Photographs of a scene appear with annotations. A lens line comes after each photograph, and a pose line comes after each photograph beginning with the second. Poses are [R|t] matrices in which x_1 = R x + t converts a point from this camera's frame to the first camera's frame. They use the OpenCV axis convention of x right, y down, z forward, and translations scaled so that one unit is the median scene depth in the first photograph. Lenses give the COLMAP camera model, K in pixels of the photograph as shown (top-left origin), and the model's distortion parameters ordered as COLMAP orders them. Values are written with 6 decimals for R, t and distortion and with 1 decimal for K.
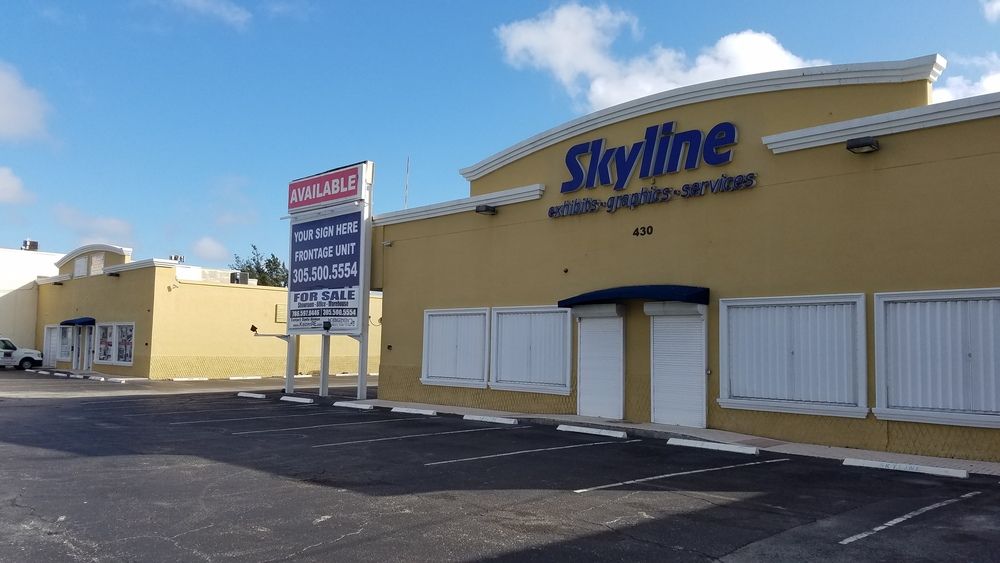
lens RADIAL K [[745.5, 0, 495.8], [0, 745.5, 296.2], [0, 0, 1]] dist [0.270041, -0.521866]
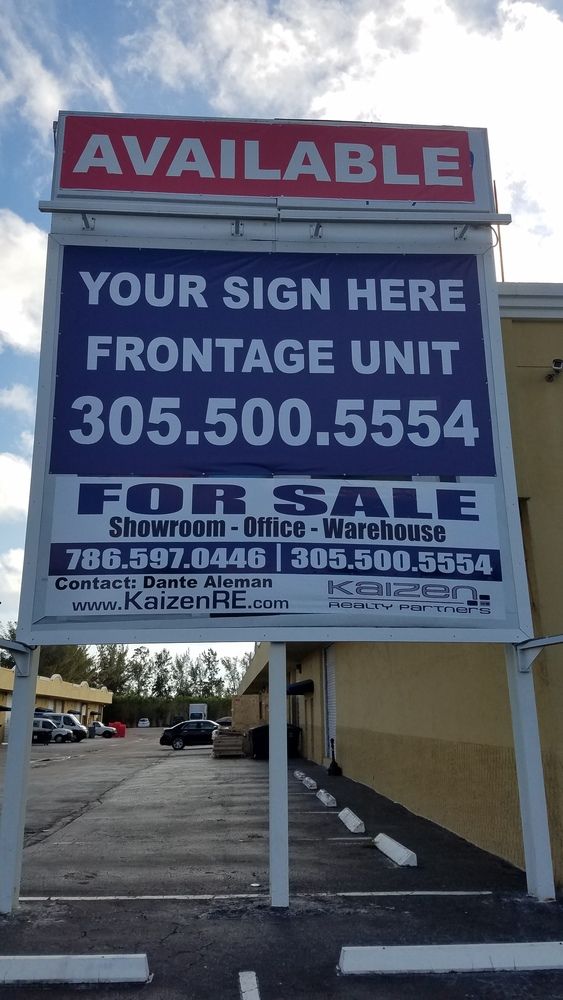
lens RADIAL K [[748.8, 0, 274.3], [0, 748.8, 495.1], [0, 0, 1]] dist [0.237049, -0.385784]
pose [[0.666599, 0.190990, 0.720534, -0.535115], [-0.034062, 0.973414, -0.226508, 0.075335], [-0.744638, 0.126447, 0.655382, 1.021058]]
